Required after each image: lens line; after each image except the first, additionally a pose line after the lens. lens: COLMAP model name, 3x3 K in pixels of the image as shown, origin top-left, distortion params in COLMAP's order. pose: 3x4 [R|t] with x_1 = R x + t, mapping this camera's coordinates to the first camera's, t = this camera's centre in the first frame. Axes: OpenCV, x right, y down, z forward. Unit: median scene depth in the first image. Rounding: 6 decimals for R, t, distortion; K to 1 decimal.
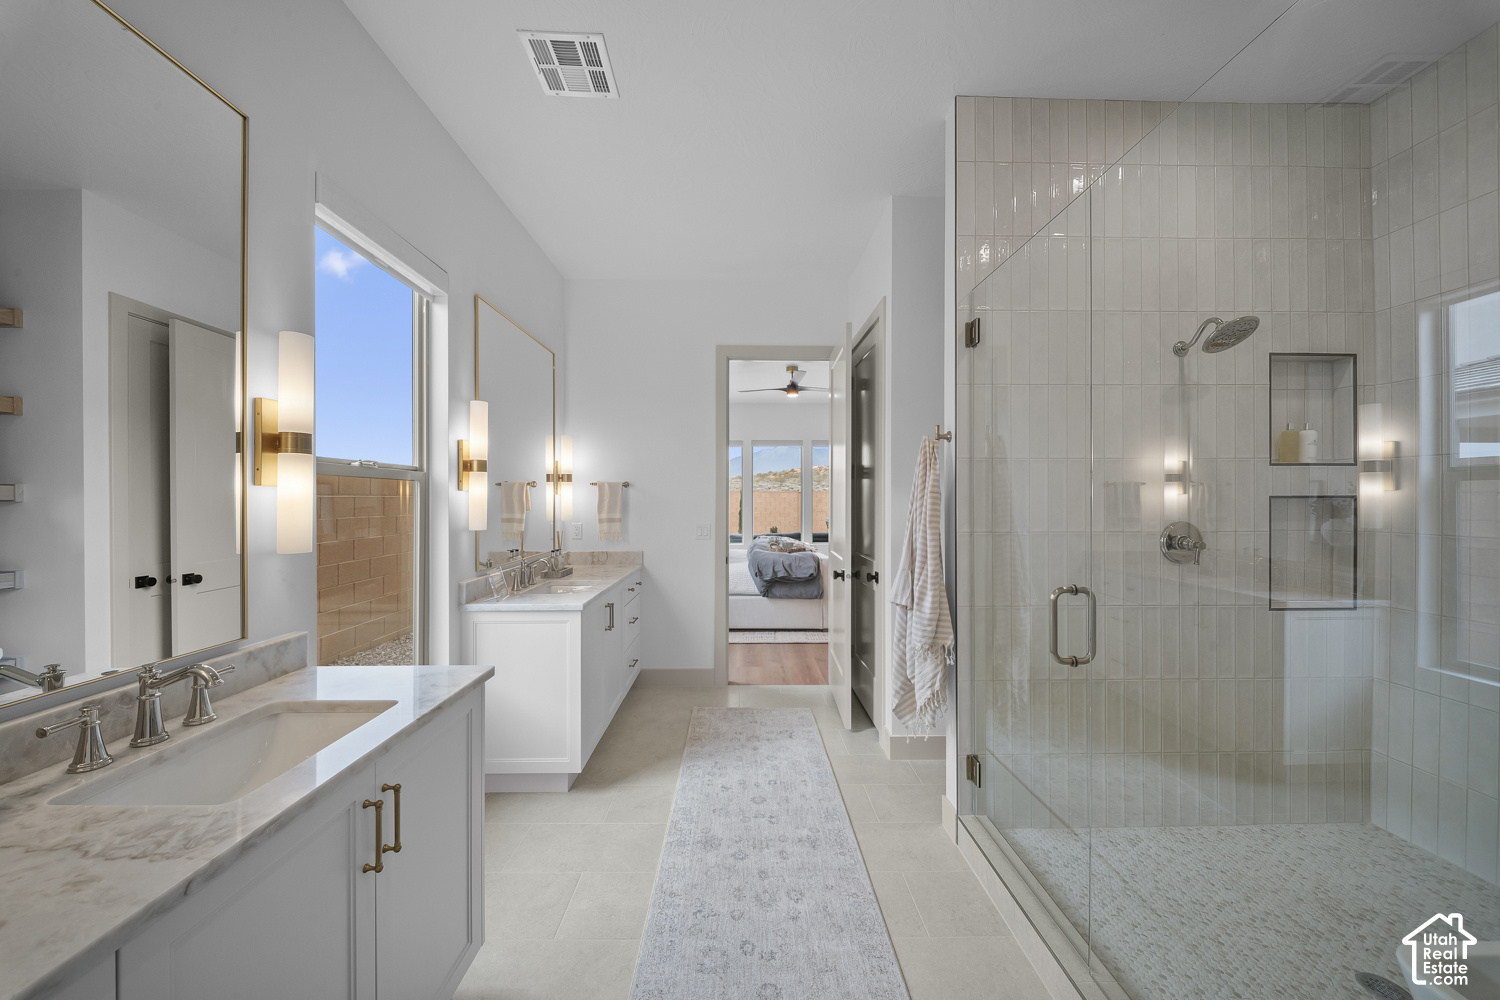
lens RADIAL K [[523.9, 0, 744.6], [0, 523.9, 492.7], [0, 0, 1]] dist [0.001217, -0.004080]
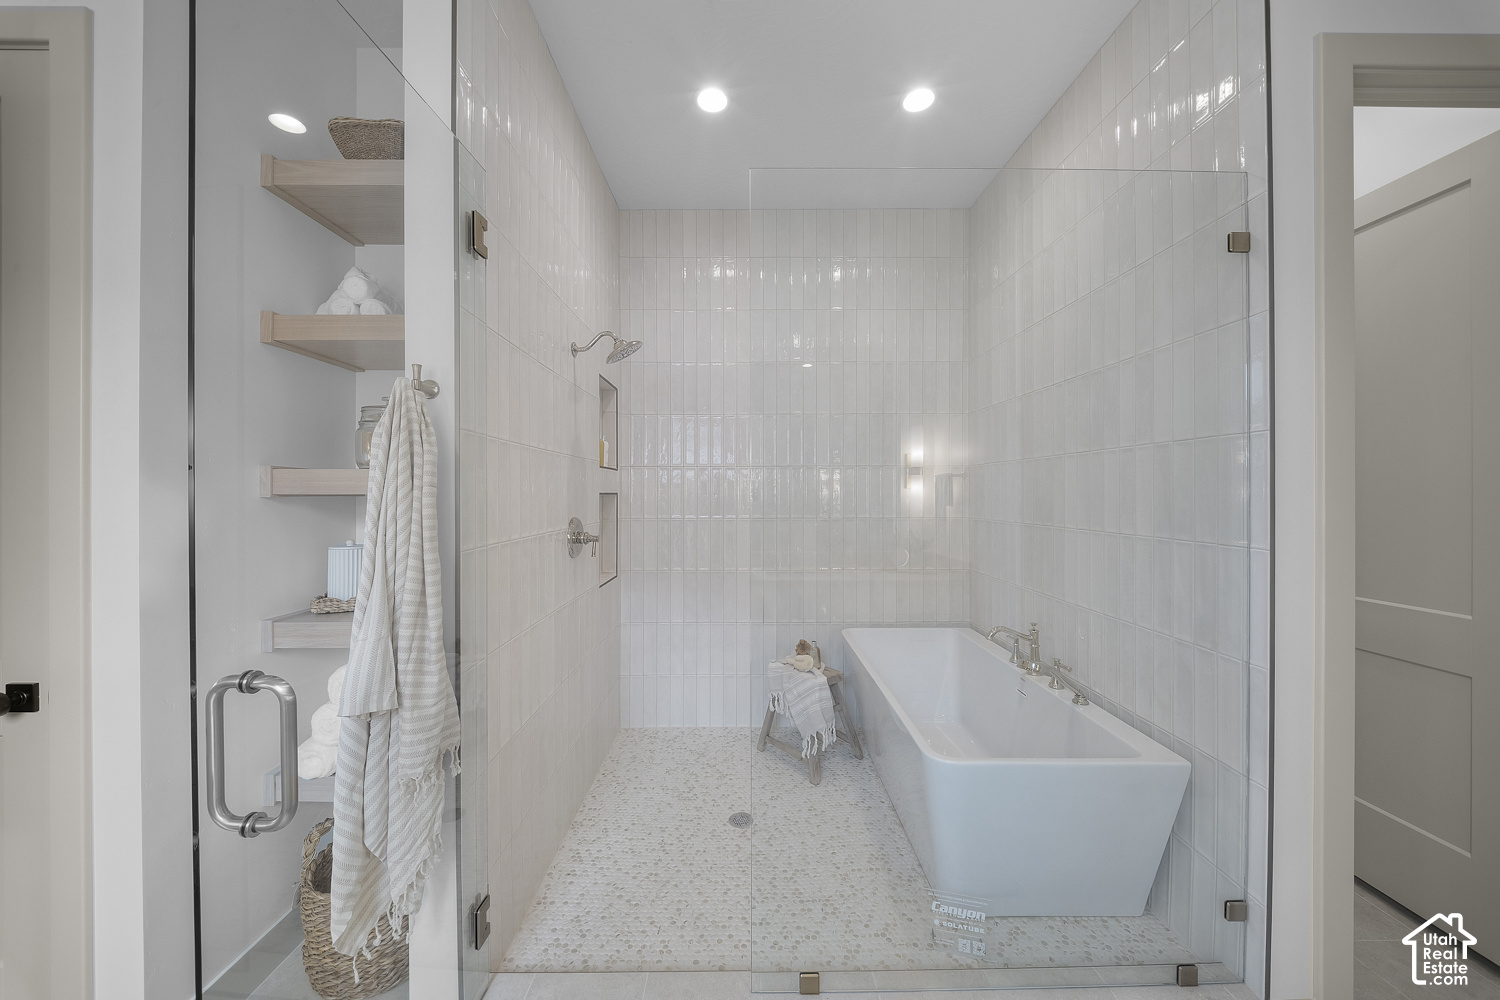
lens RADIAL K [[523.9, 0, 744.6], [0, 523.9, 492.7], [0, 0, 1]] dist [0.001217, -0.004080]
pose [[0.006122, 0.002482, 0.999978, -0.196373], [-0.007274, 0.999971, -0.002437, 0.006763], [-0.999955, -0.007259, 0.006140, 0.665490]]
